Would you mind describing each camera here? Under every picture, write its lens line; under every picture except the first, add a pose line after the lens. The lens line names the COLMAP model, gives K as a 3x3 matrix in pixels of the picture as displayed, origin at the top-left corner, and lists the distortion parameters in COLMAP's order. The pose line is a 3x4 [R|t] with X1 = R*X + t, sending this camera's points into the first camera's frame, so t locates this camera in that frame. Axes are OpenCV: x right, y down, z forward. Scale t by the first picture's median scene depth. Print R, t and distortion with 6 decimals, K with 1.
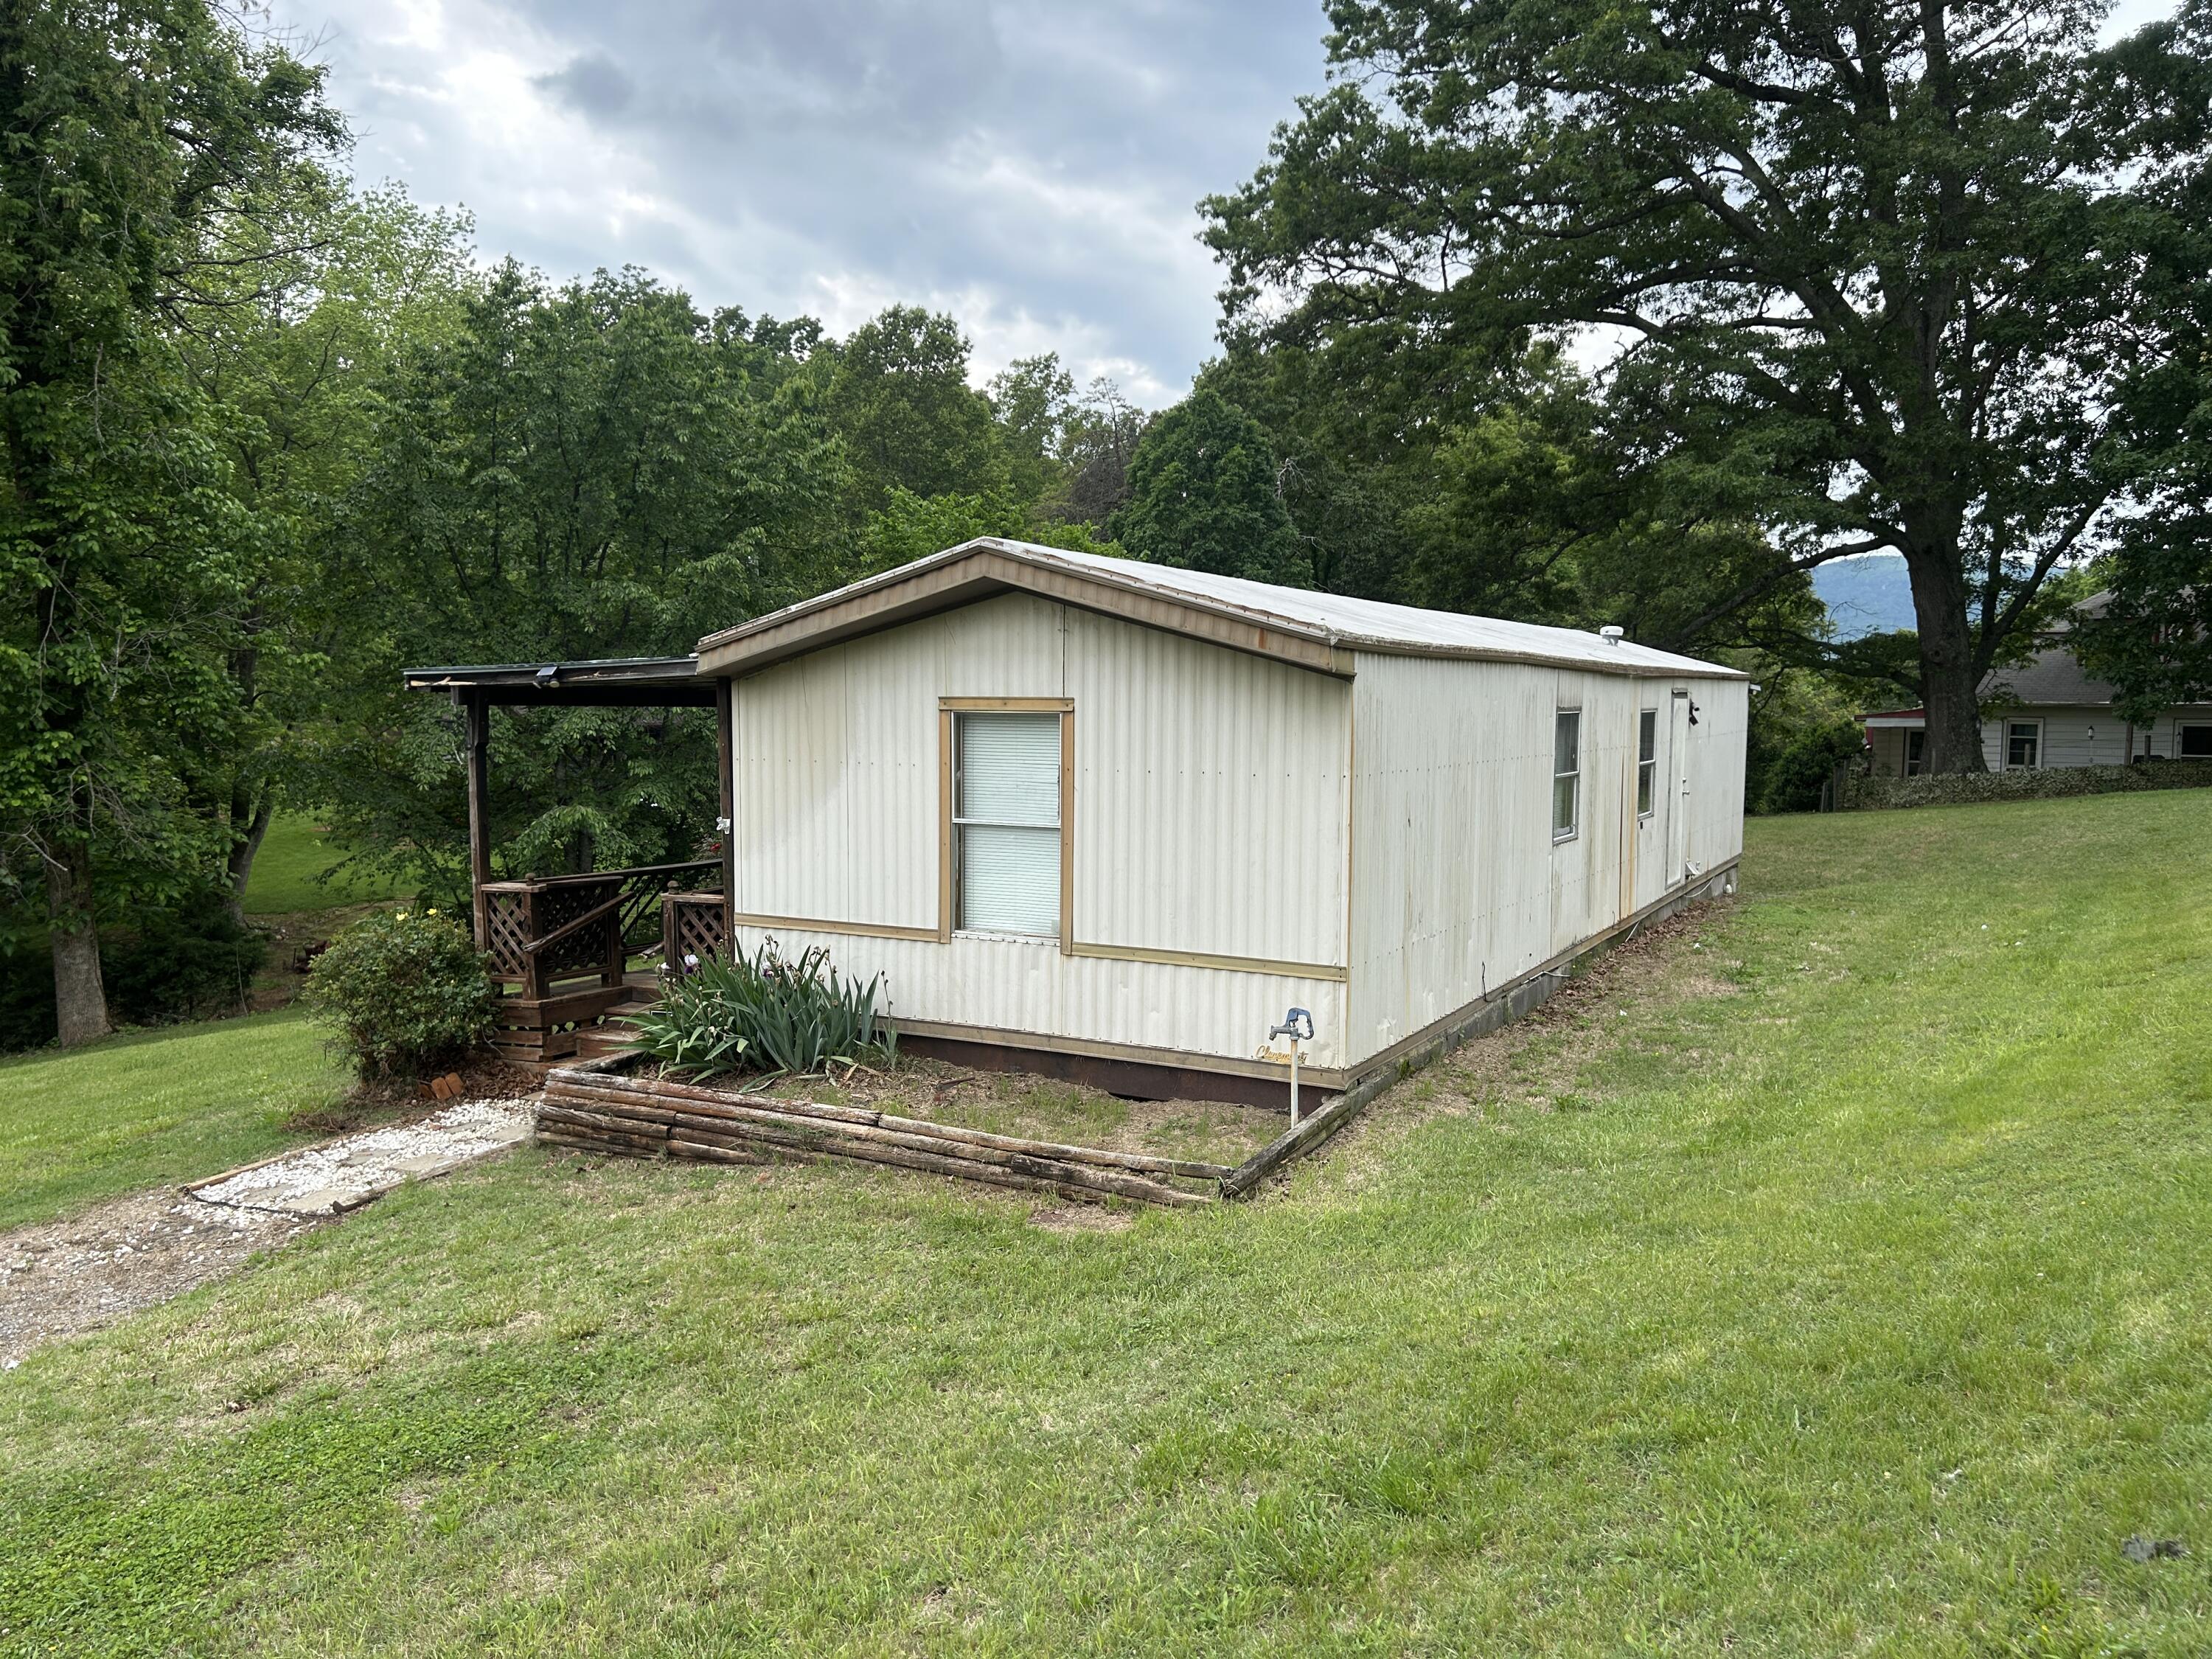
lens RADIAL K [[1630.5, 0, 1042.0], [0, 1630.5, 892.3], [0, 0, 1]] dist [0.031519, -0.056384]
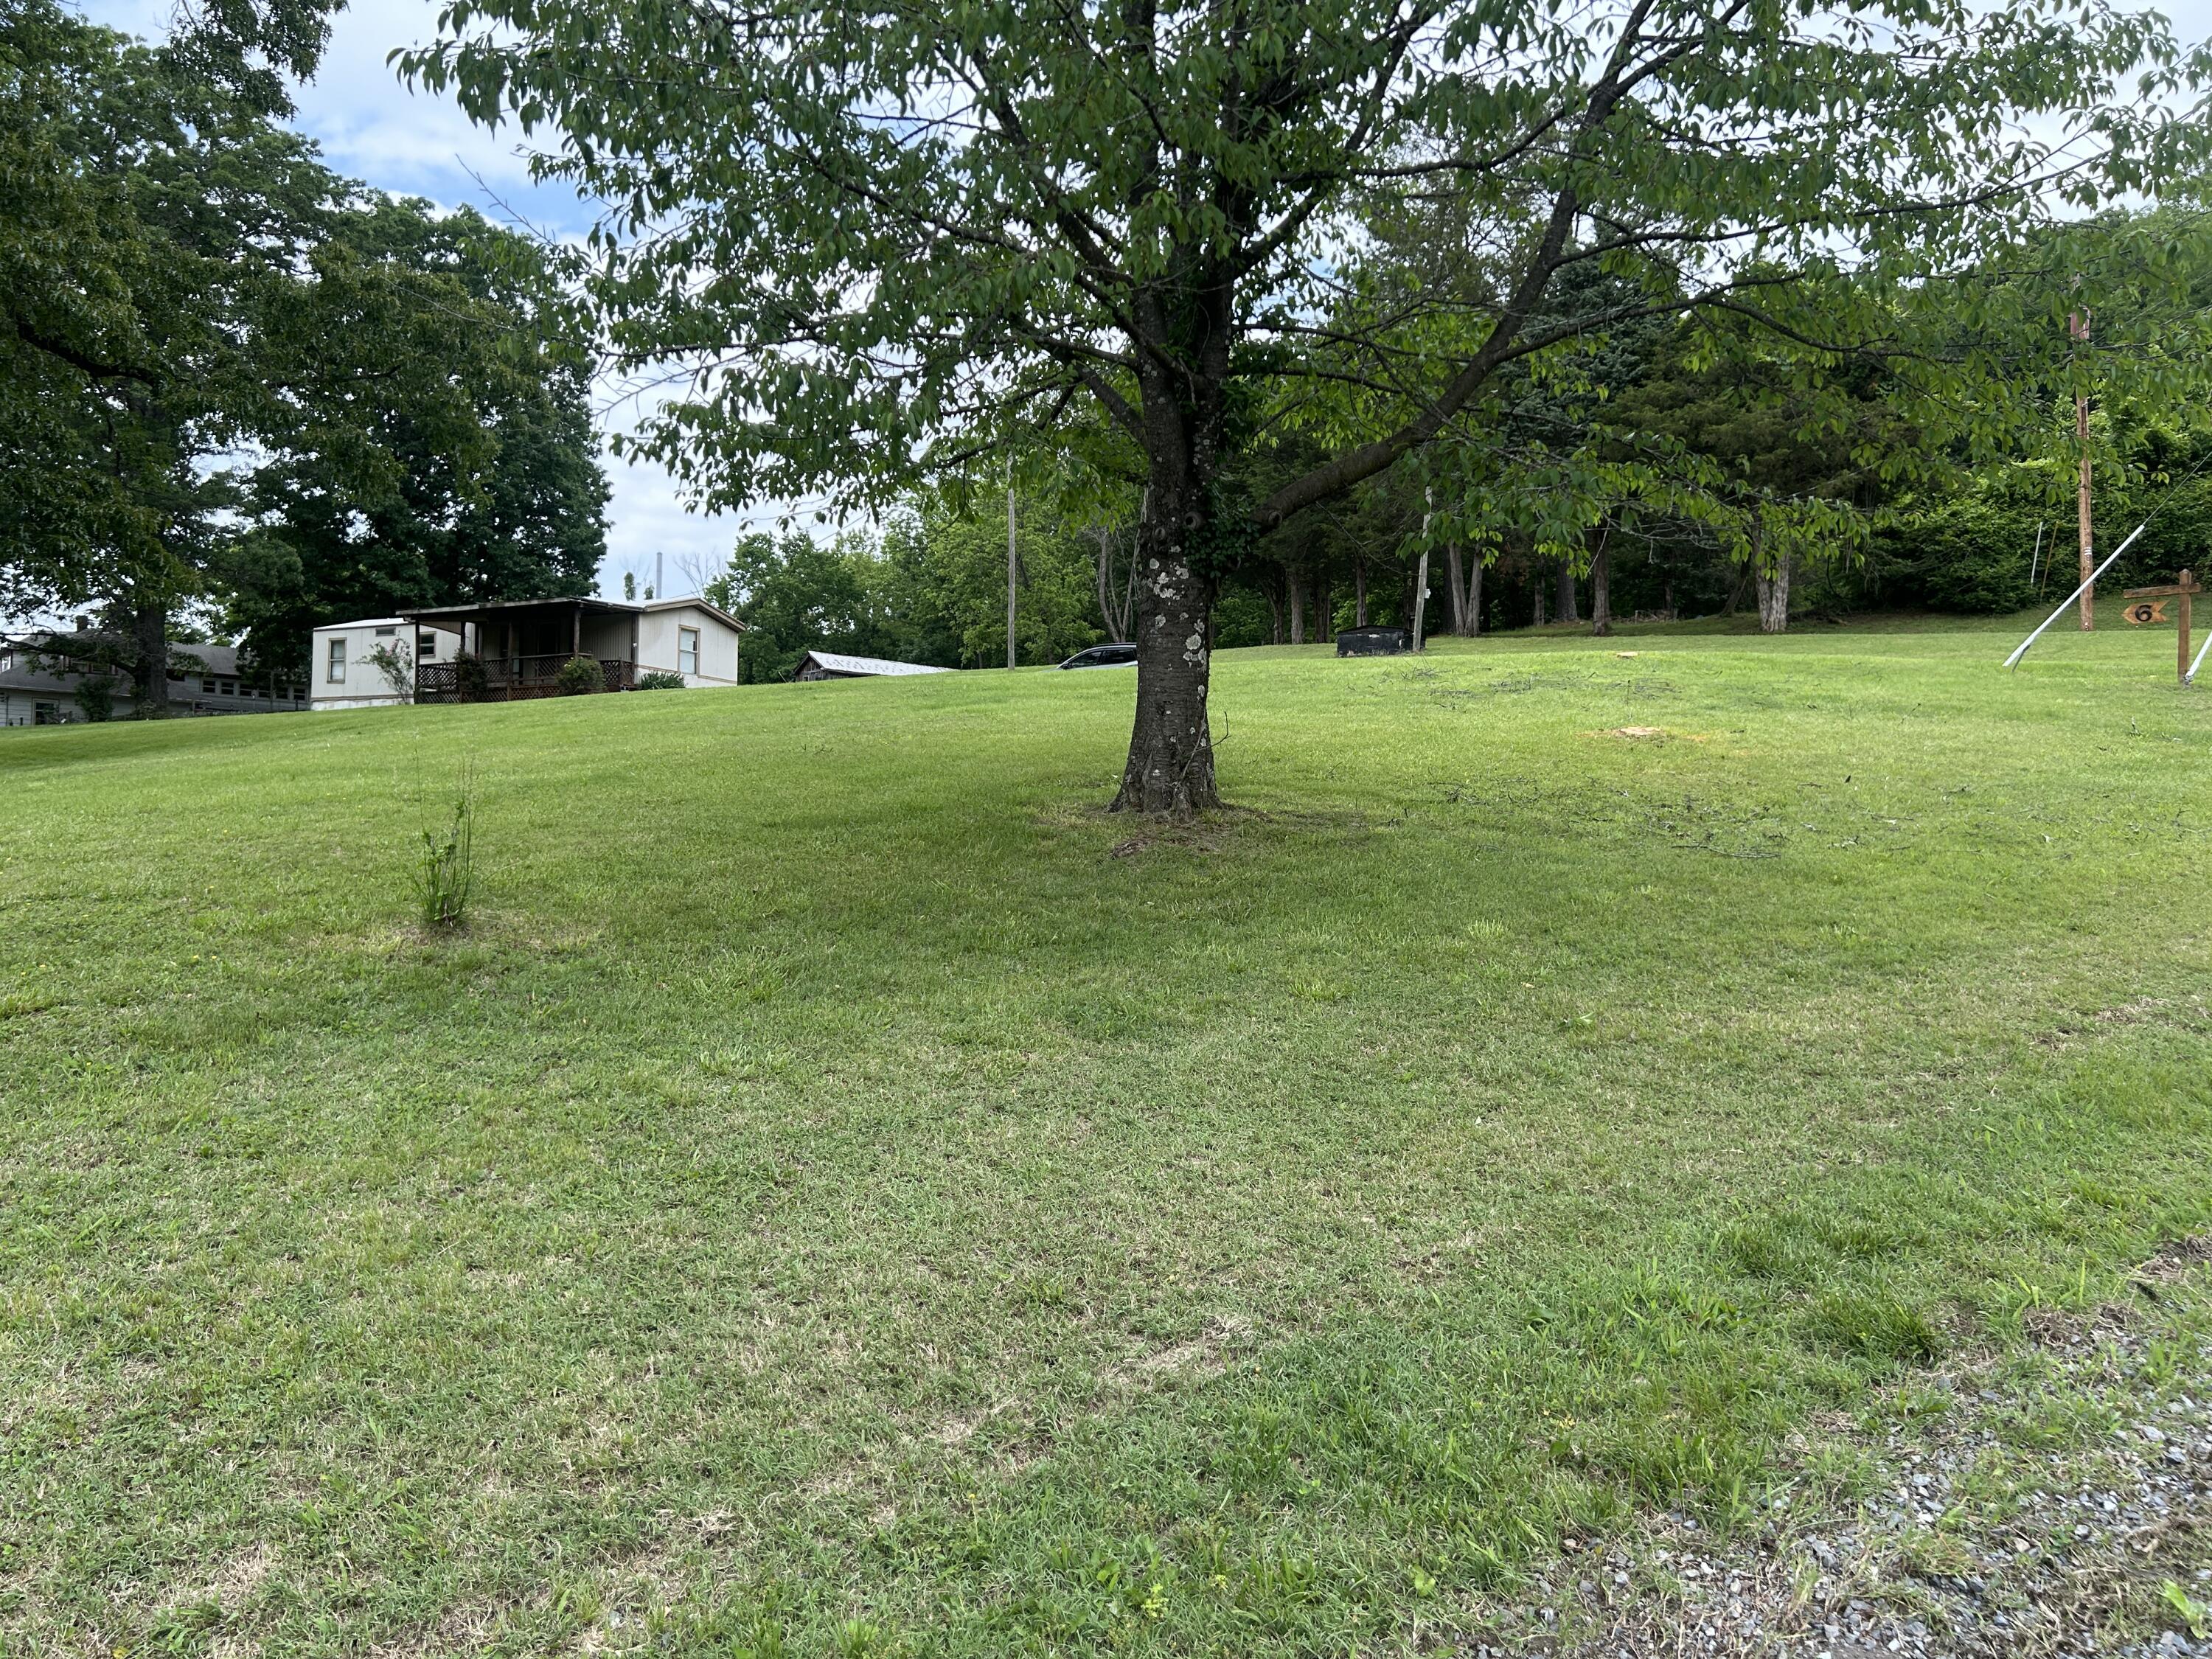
lens RADIAL K [[1630.5, 0, 1108.0], [0, 1630.5, 835.8], [0, 0, 1]] dist [0.031519, -0.056384]
pose [[0.000018, 0.010761, 0.999942, -4.512842], [0.090565, 0.995833, -0.010718, 0.623966], [-0.995891, 0.090560, -0.000957, -0.227855]]
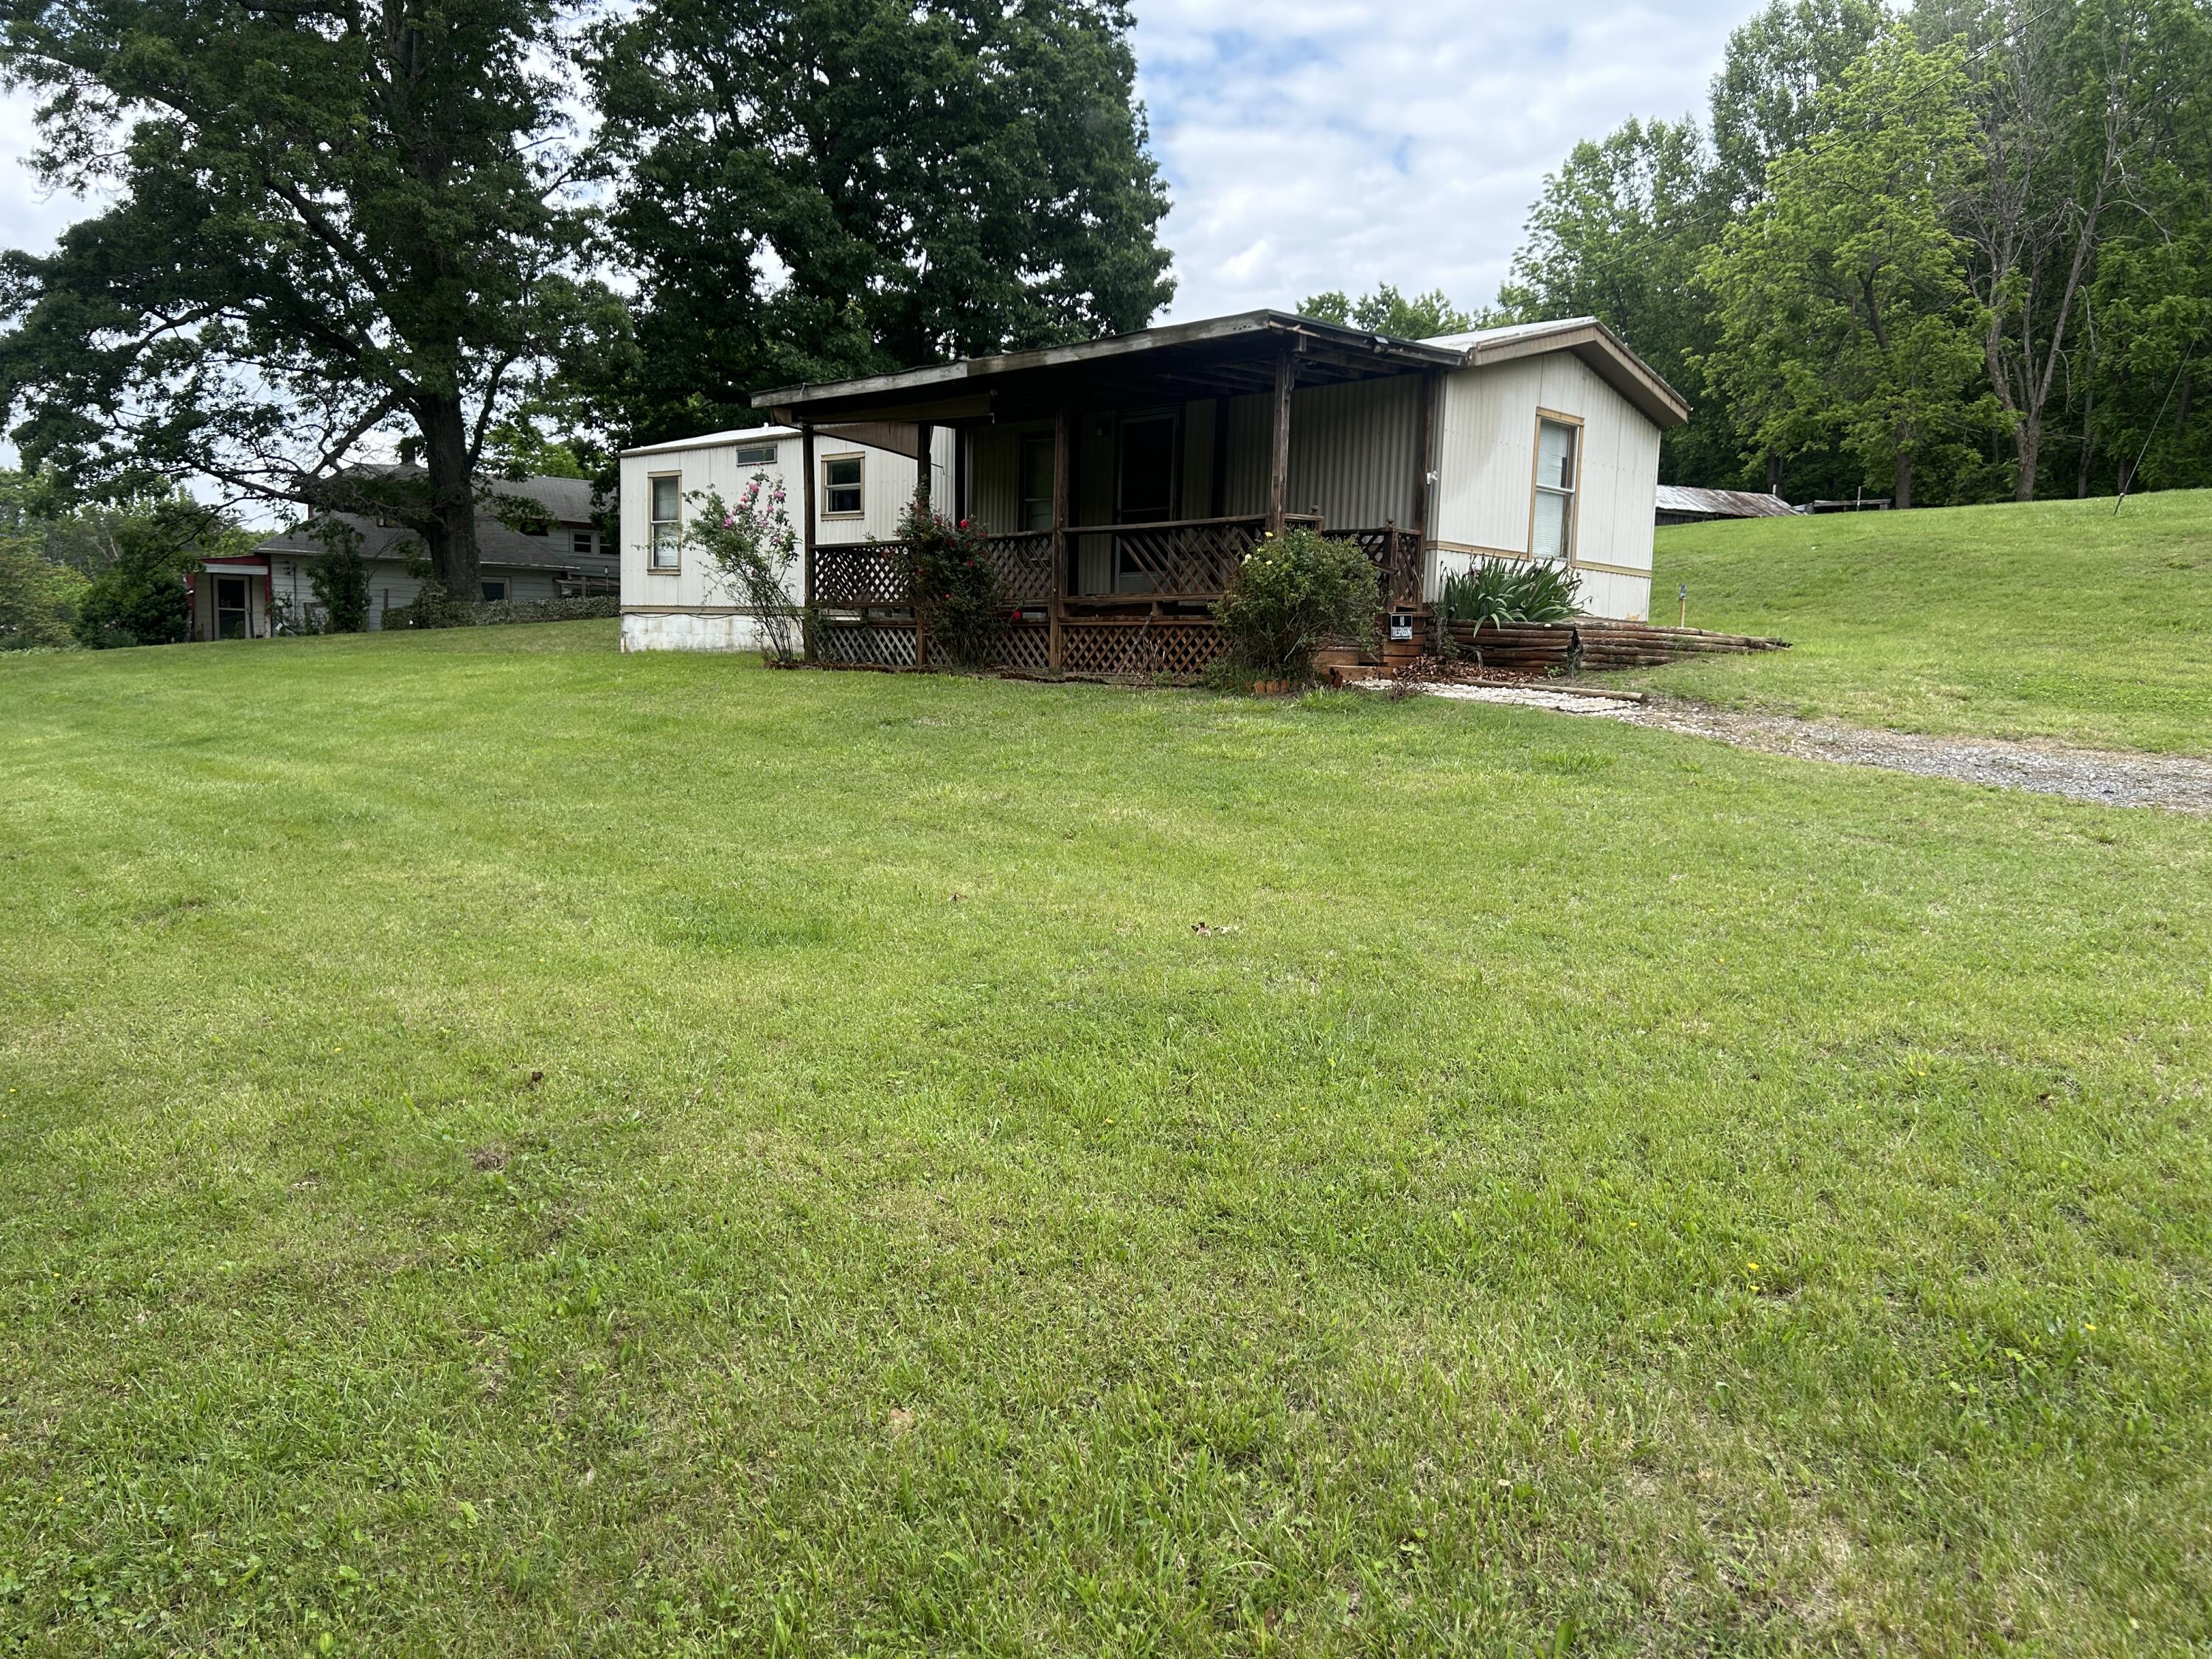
lens RADIAL K [[1630.5, 0, 1109.9], [0, 1630.5, 848.7], [0, 0, 1]] dist [0.031519, -0.056384]
pose [[0.270218, -0.105683, 0.956981, -1.599018], [0.079143, 0.993032, 0.087317, 0.128261], [-0.959541, 0.052143, 0.276699, 0.865452]]
